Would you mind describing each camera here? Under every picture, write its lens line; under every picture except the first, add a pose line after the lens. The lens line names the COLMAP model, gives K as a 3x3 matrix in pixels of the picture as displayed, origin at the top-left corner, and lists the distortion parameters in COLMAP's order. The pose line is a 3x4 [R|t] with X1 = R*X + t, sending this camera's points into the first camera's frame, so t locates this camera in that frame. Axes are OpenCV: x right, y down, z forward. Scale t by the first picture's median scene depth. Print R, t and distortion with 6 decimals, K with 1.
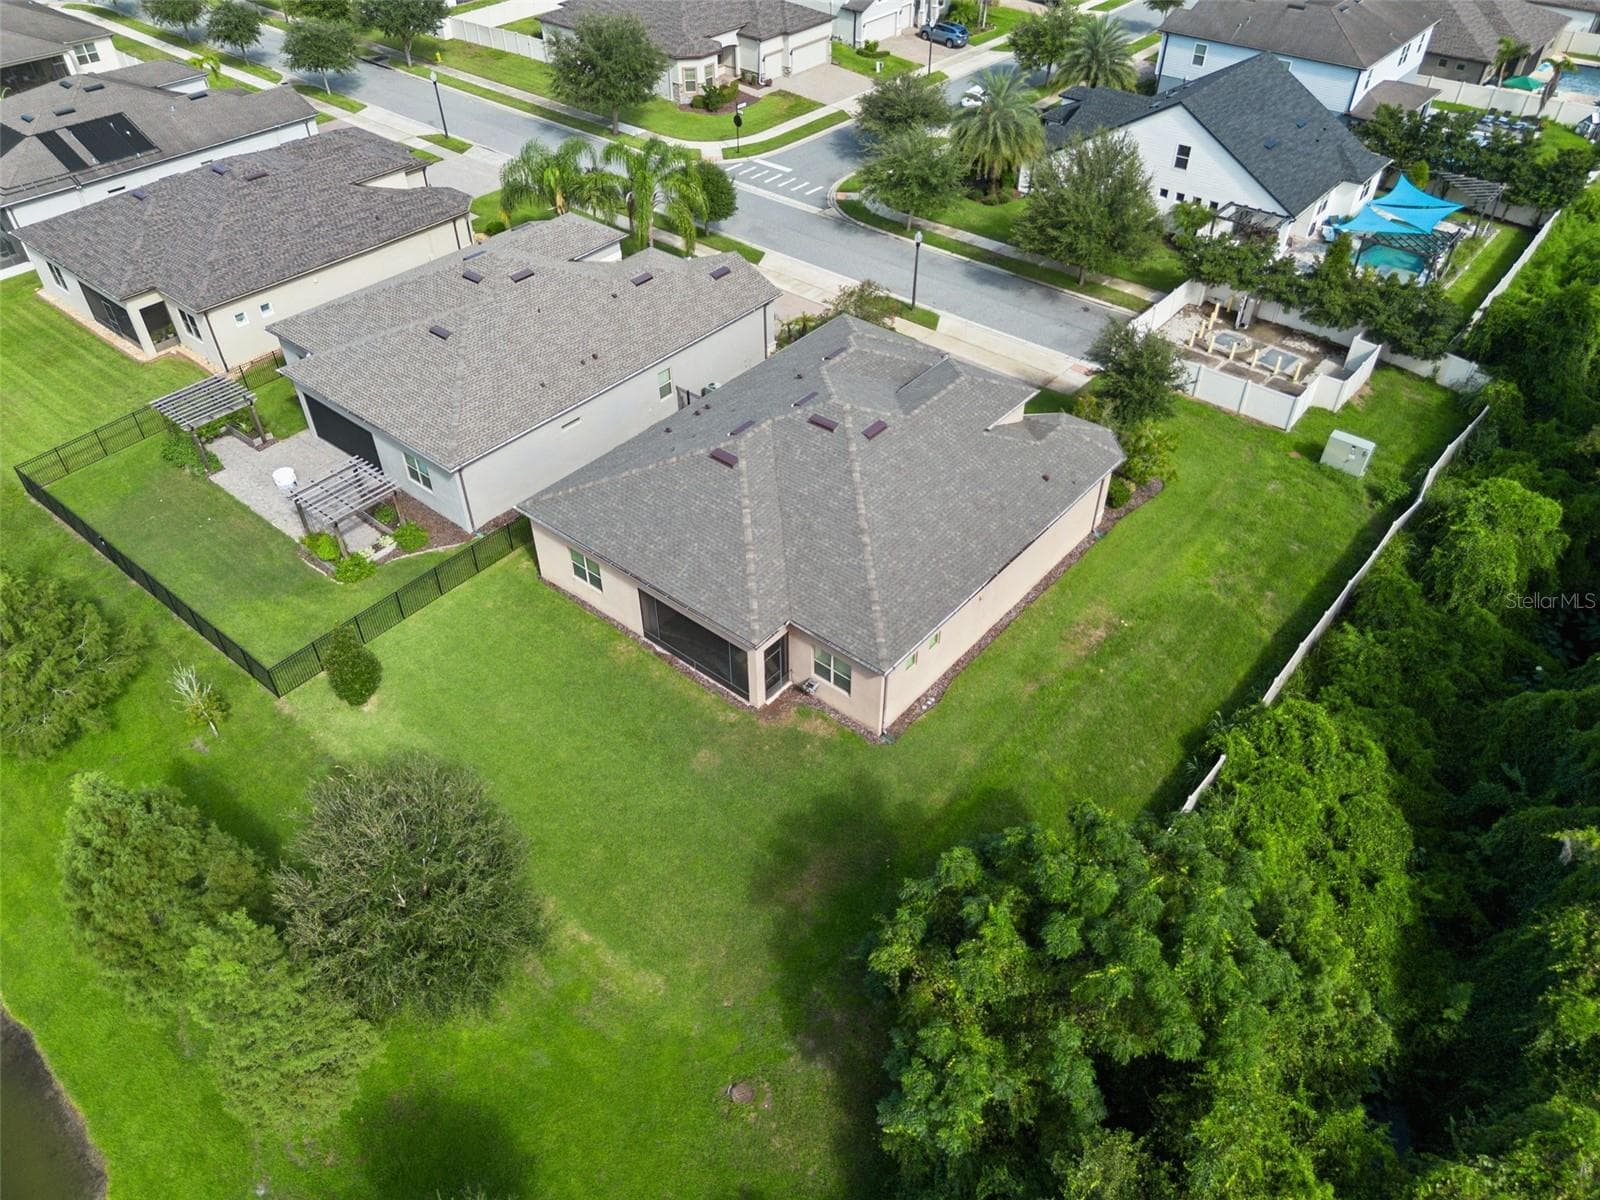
lens RADIAL K [[1135.6, 0, 806.9], [0, 1135.6, 600.7], [0, 0, 1]] dist [0.054463, -0.033015]
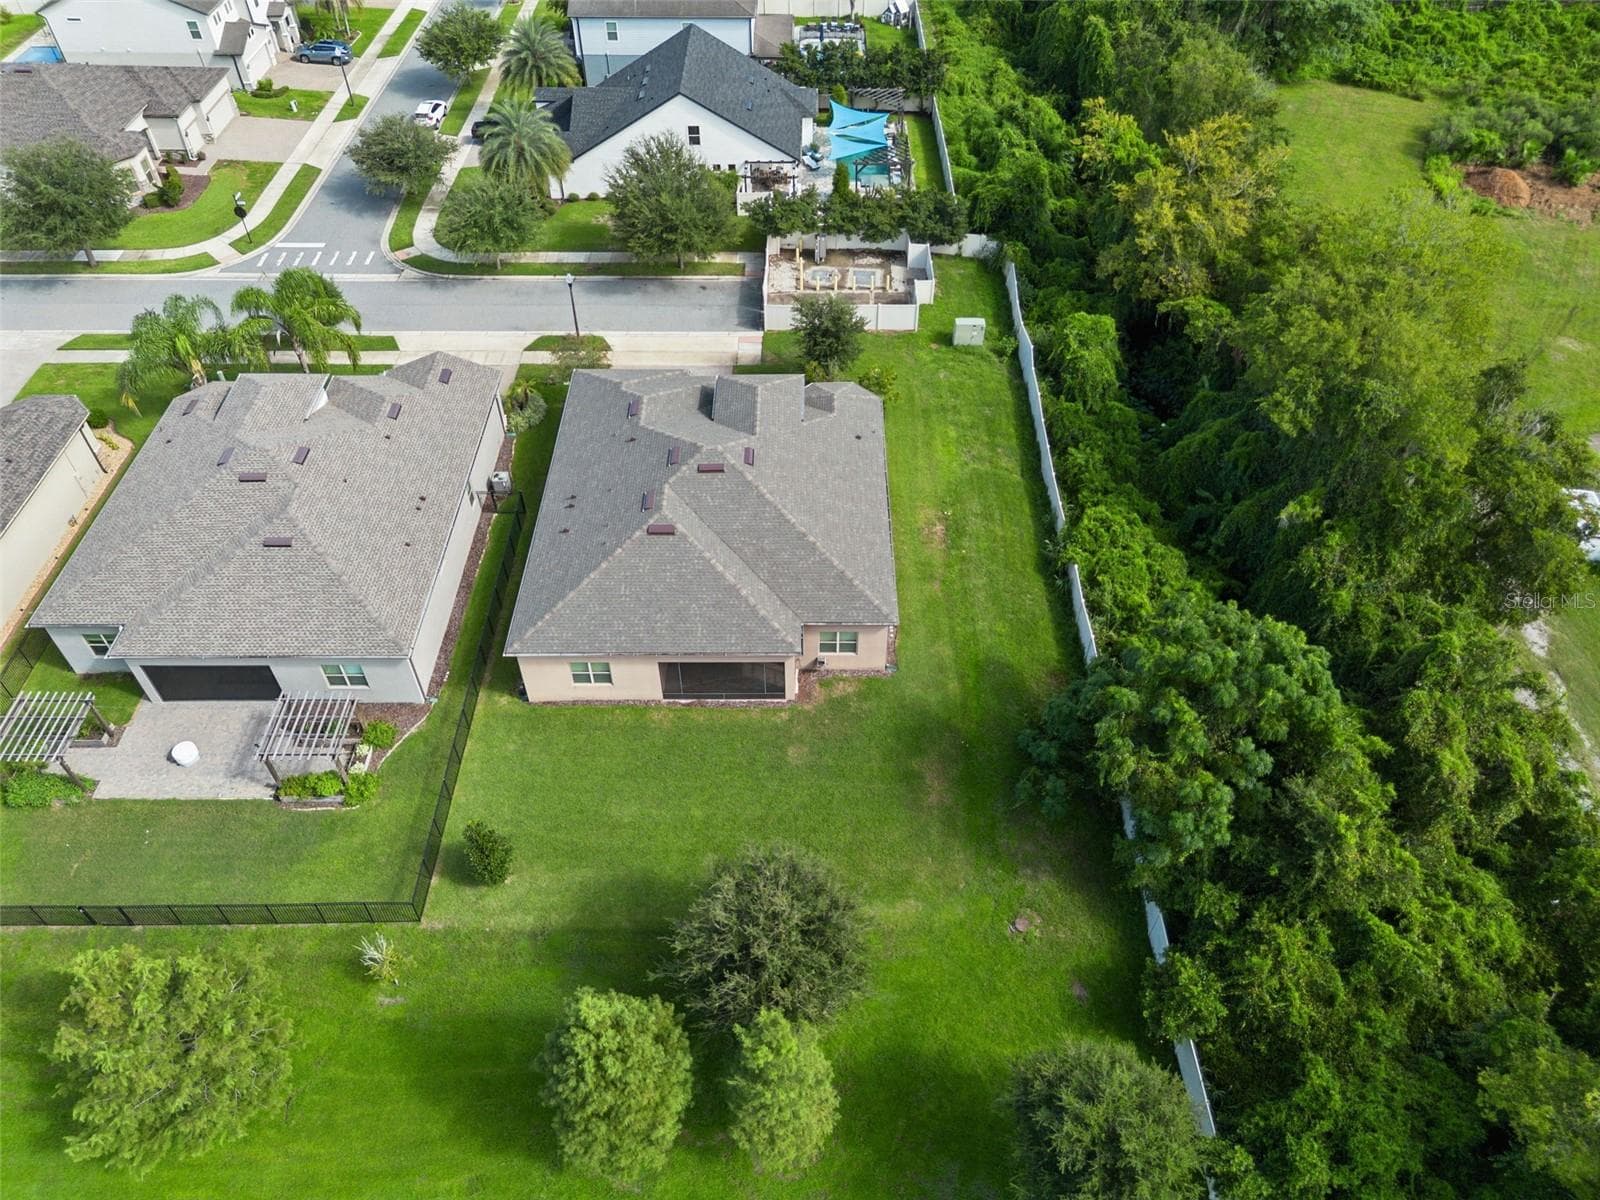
lens RADIAL K [[1135.6, 0, 806.9], [0, 1135.6, 600.7], [0, 0, 1]] dist [0.054463, -0.033015]
pose [[0.770533, -0.458415, 0.442872, -0.404772], [0.420320, 0.887765, 0.187627, -0.173443], [-0.479177, 0.041575, 0.876733, -0.073114]]
